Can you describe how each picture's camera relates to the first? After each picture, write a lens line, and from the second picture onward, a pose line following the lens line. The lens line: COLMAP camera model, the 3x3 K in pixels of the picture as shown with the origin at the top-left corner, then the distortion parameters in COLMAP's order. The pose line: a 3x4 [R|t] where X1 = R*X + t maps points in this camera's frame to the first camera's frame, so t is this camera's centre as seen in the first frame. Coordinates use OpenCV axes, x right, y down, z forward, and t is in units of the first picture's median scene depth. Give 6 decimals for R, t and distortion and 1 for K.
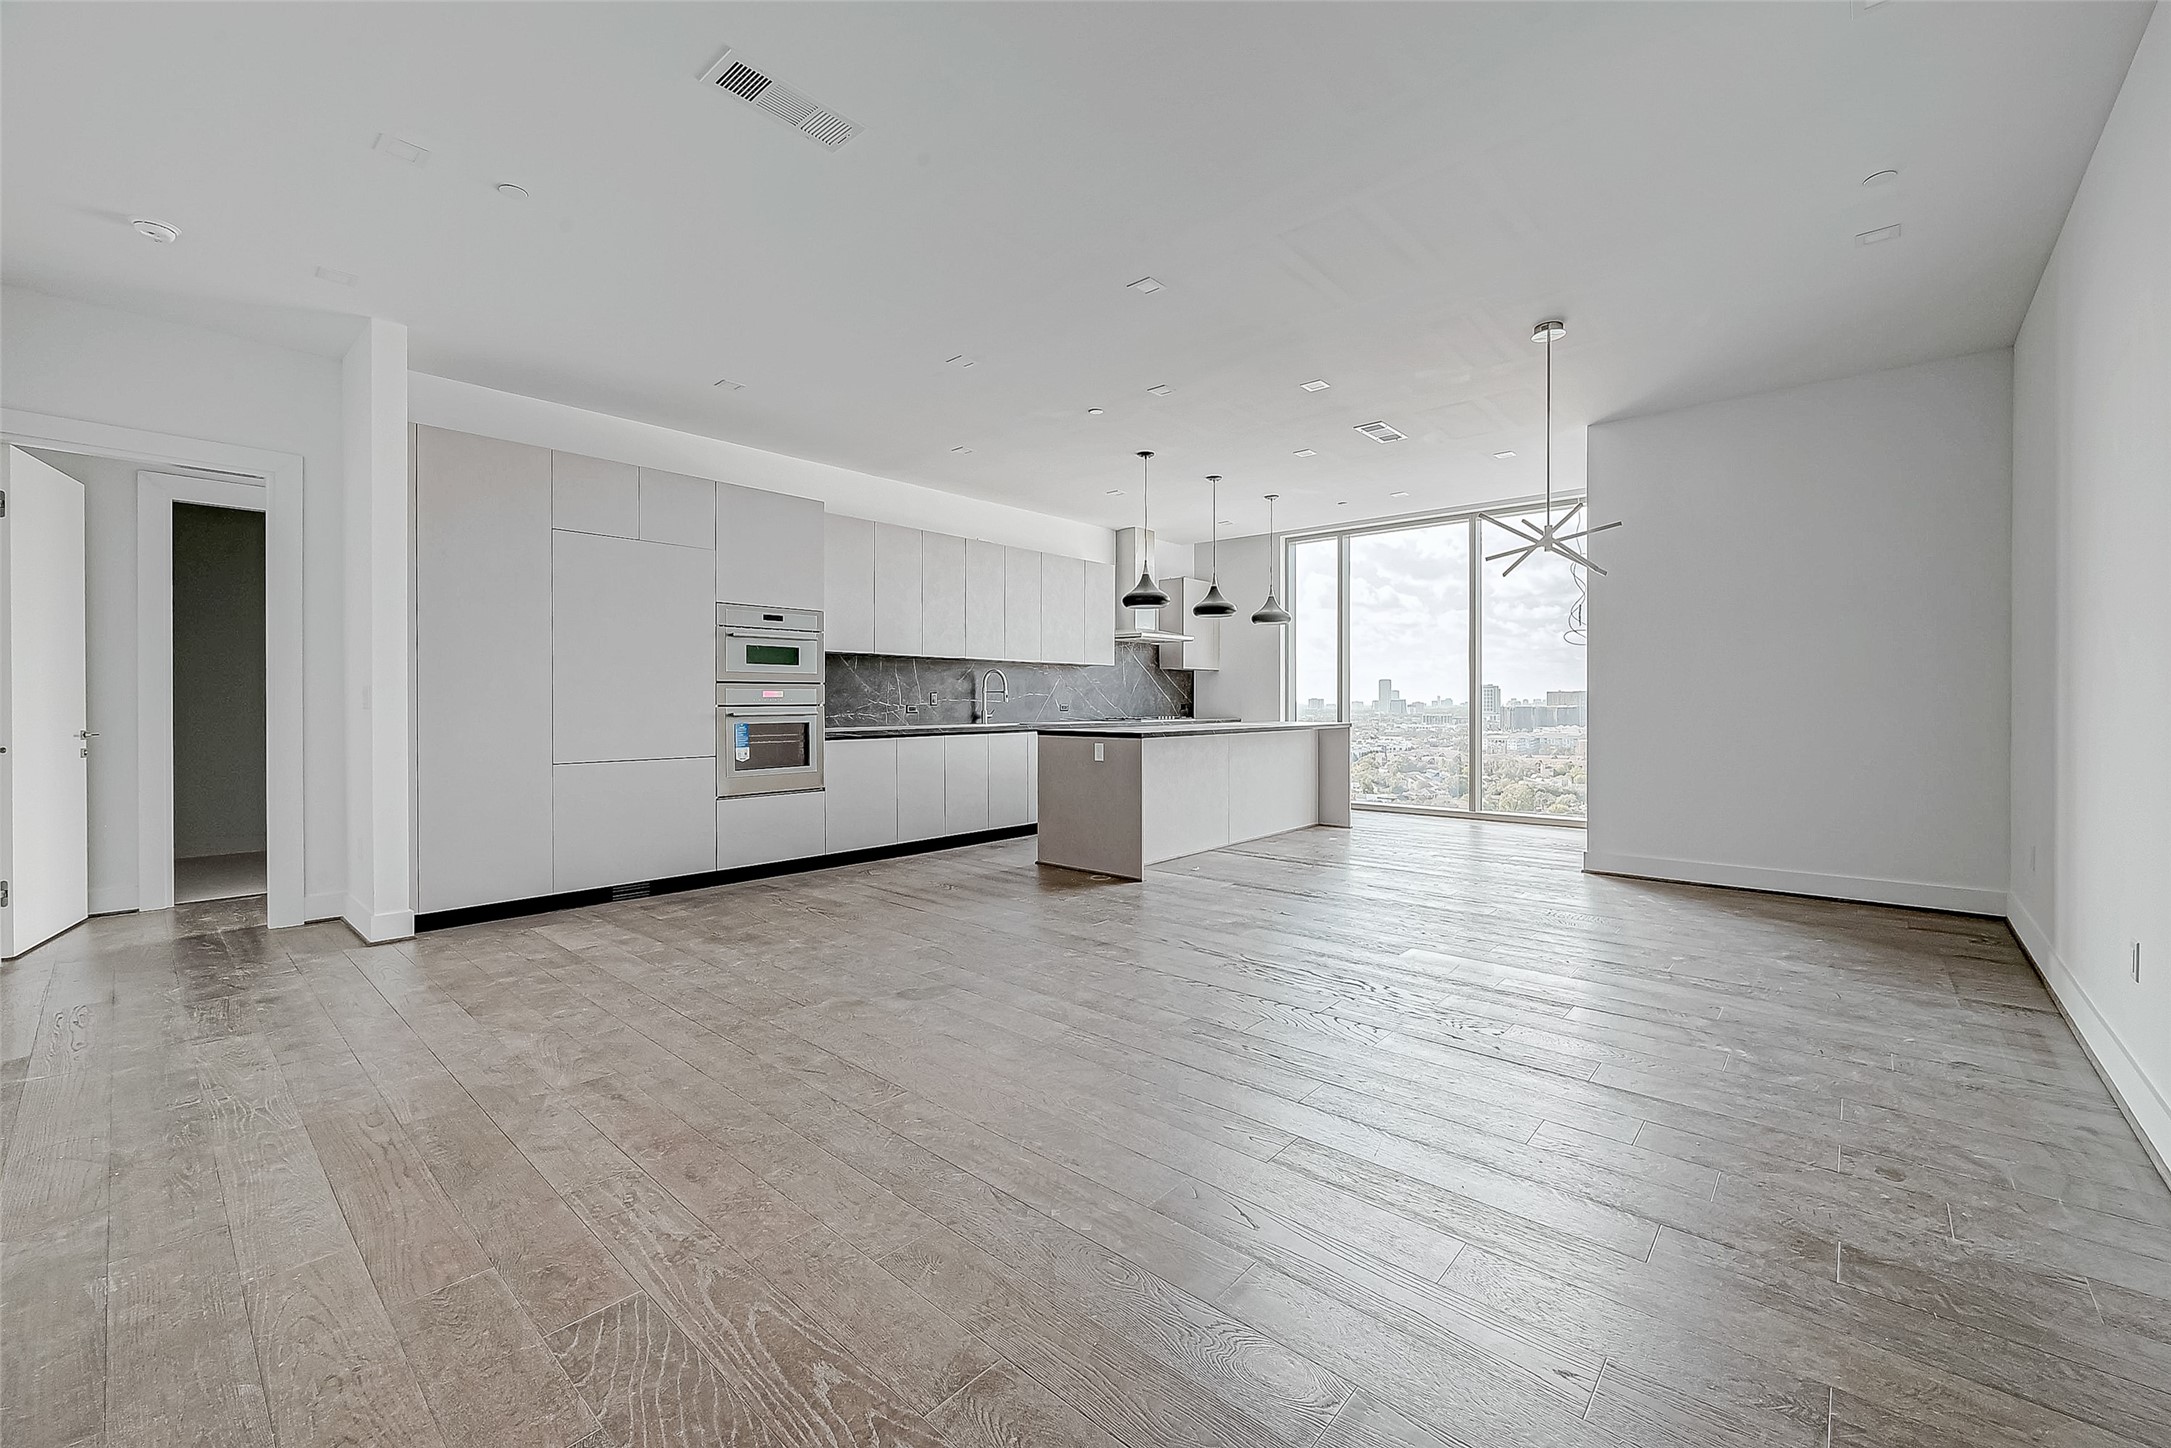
lens RADIAL K [[868.7, 0, 1115.7], [0, 868.7, 712.5], [0, 0, 1]] dist [-0.002143, 0.000322]
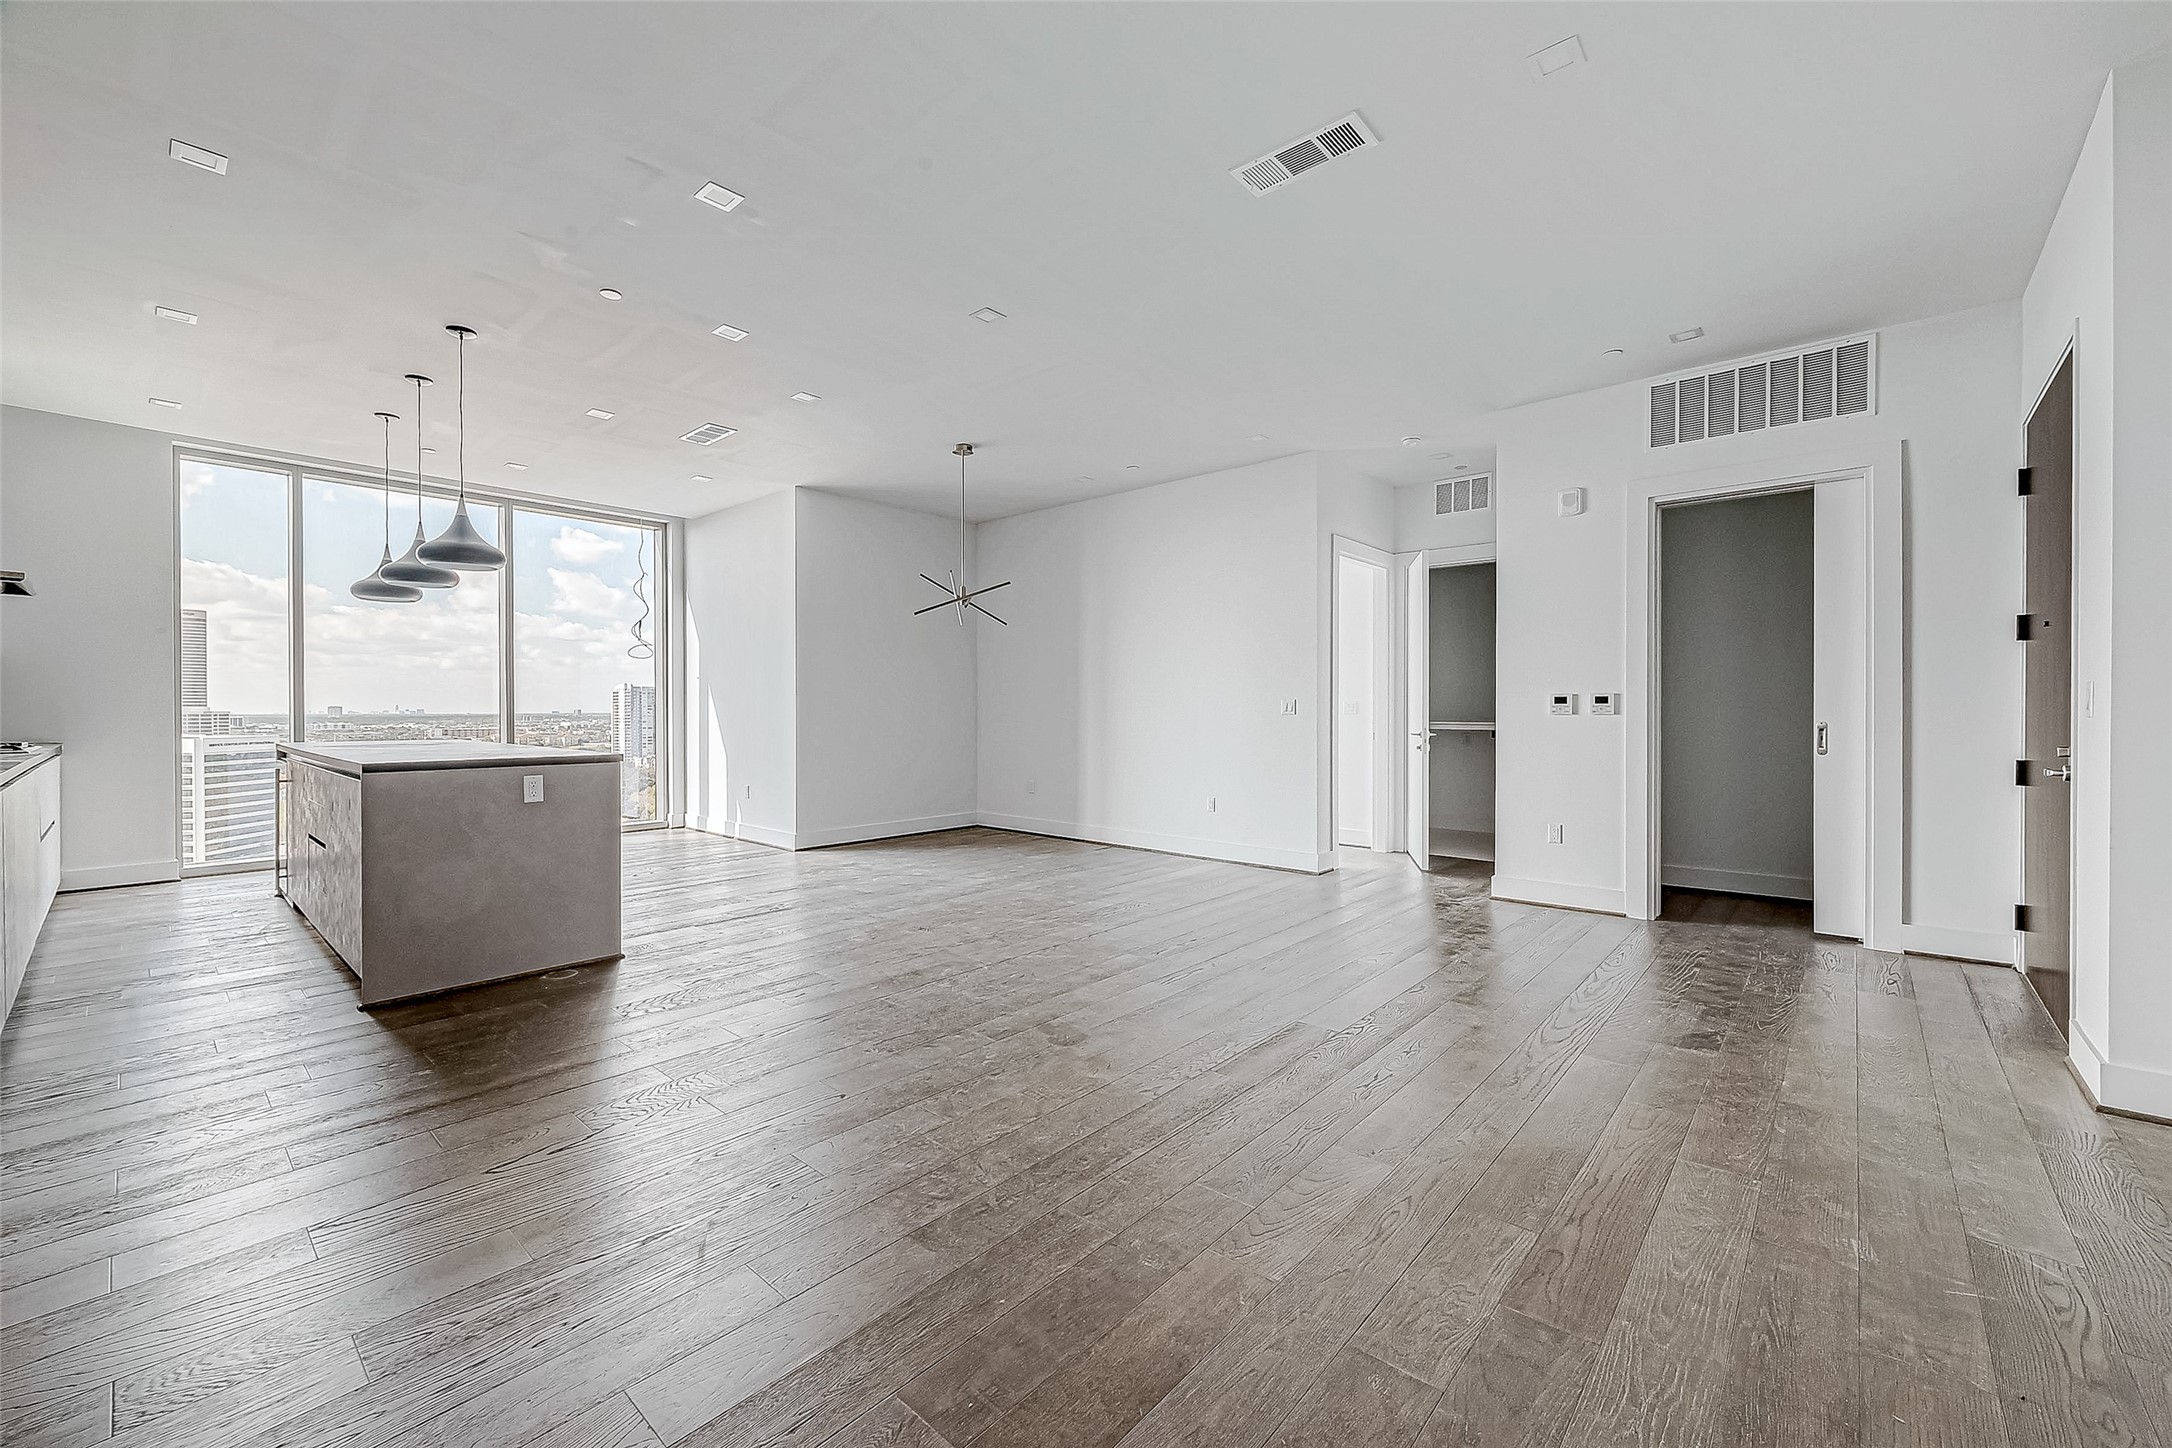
lens RADIAL K [[869.1, 0, 1083.3], [0, 869.1, 718.2], [0, 0, 1]] dist [-0.002143, 0.000322]
pose [[0.017055, -0.010212, 0.999802, -0.589541], [0.016225, 0.999819, 0.009935, -0.006390], [-0.999723, 0.016053, 0.017217, 0.506651]]
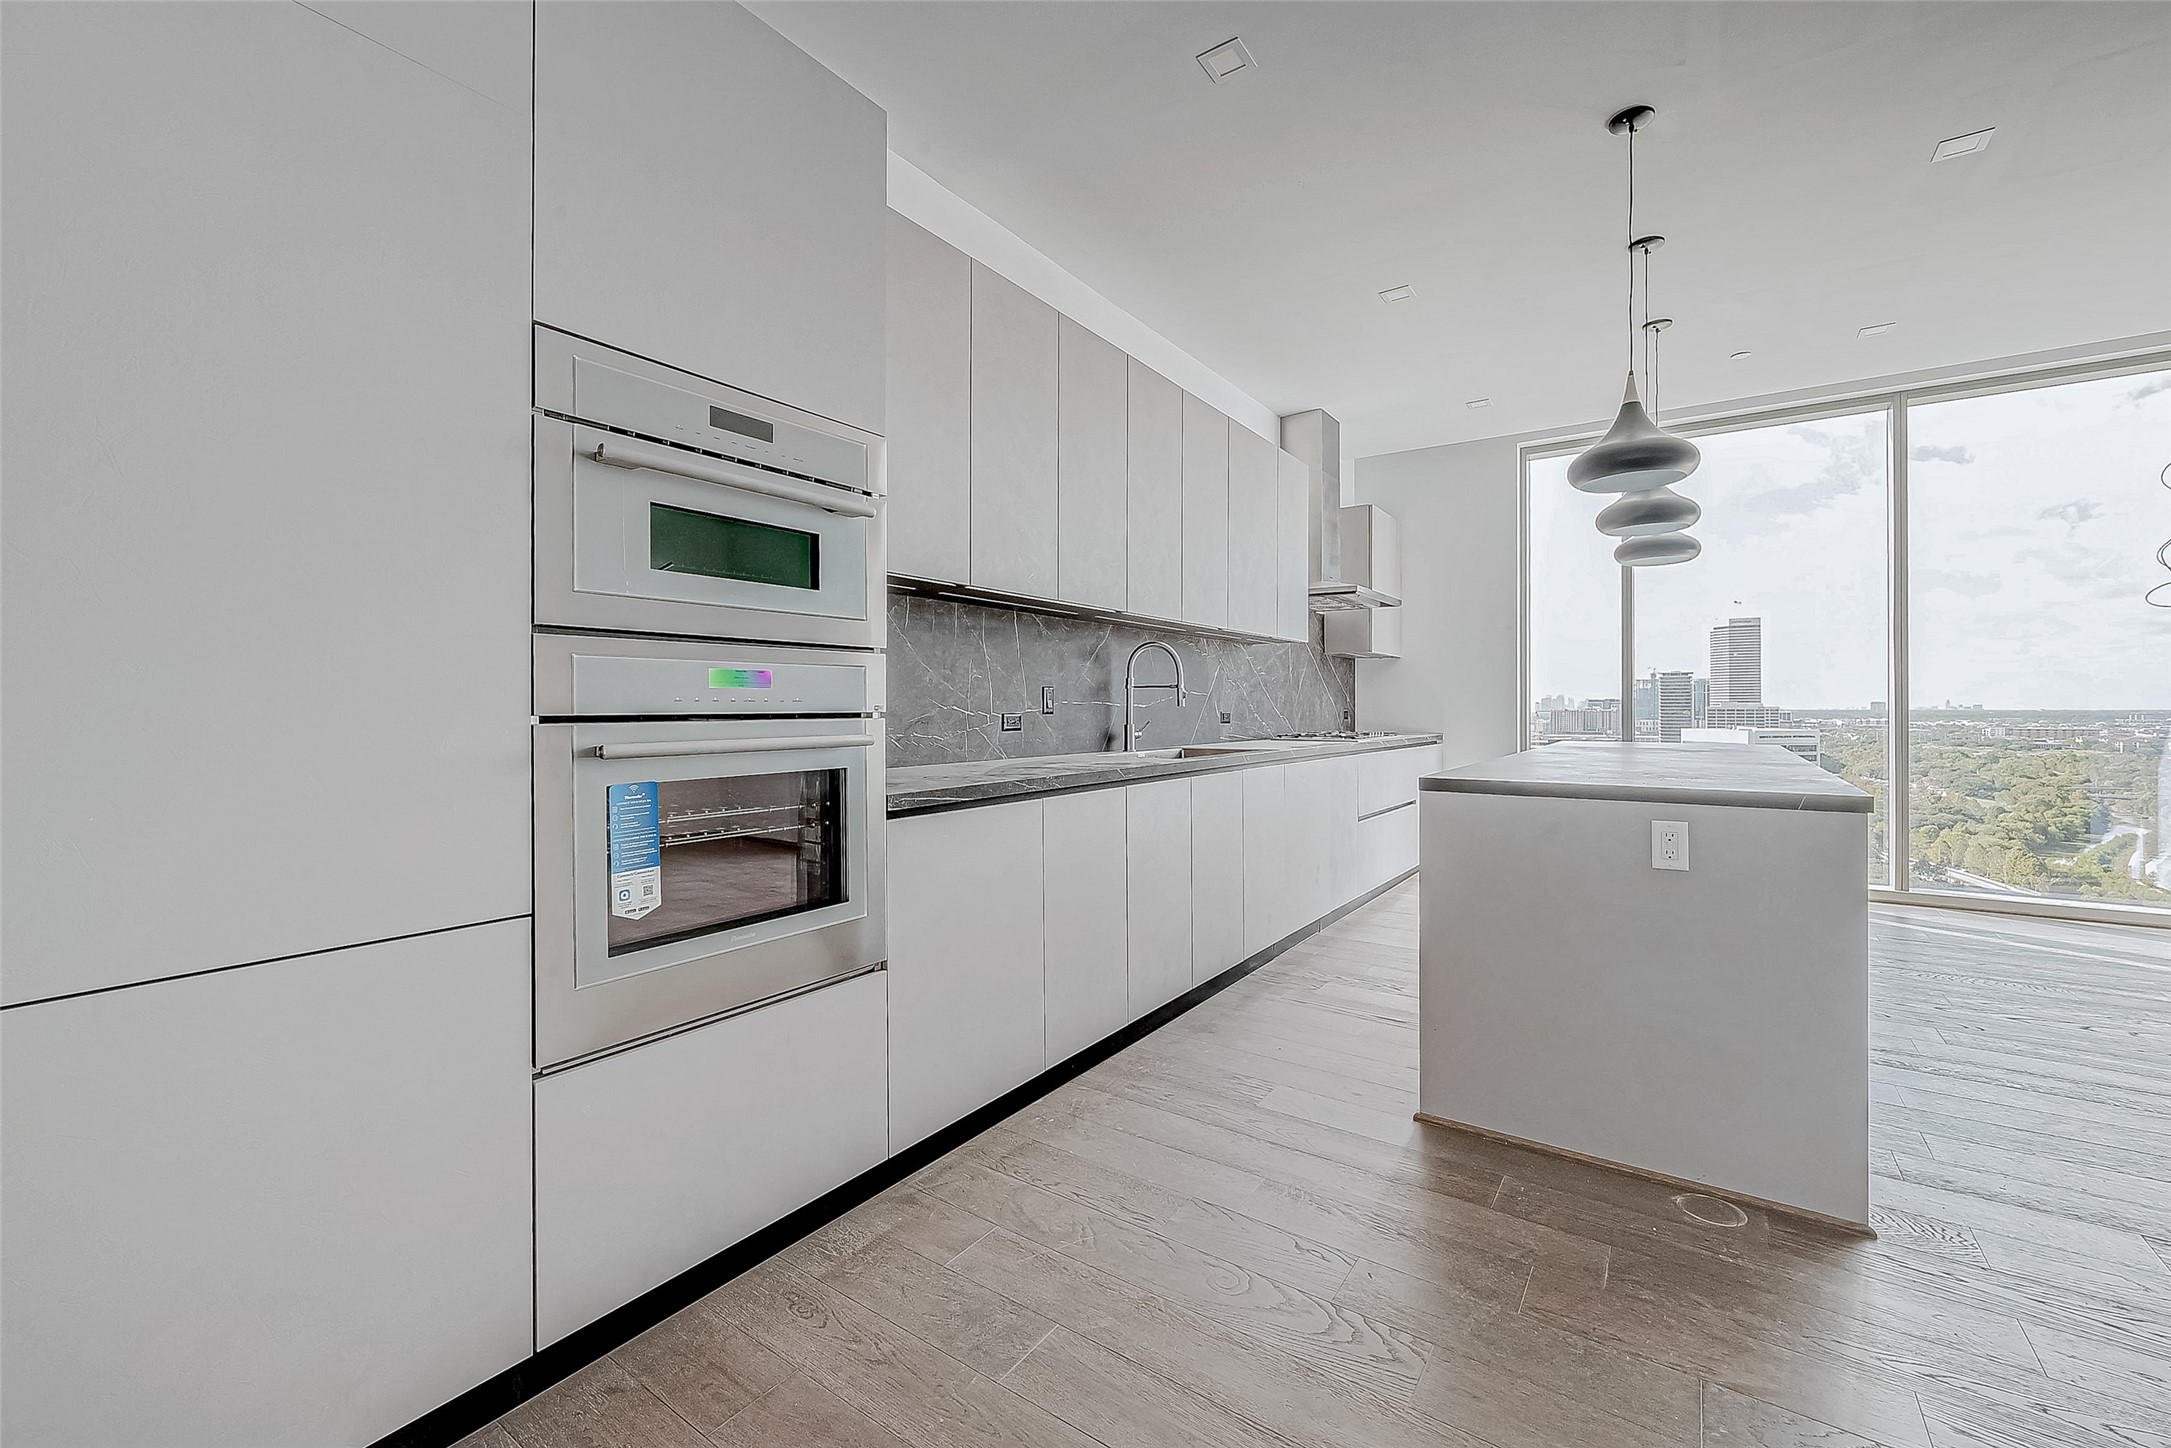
lens RADIAL K [[868.7, 0, 1089.6], [0, 868.7, 719.5], [0, 0, 1]] dist [-0.002143, 0.000322]
pose [[0.995532, -0.001990, 0.094405, -0.258503], [0.001953, 0.999998, 0.000489, -0.006213], [-0.094406, -0.000302, 0.995534, 0.588857]]
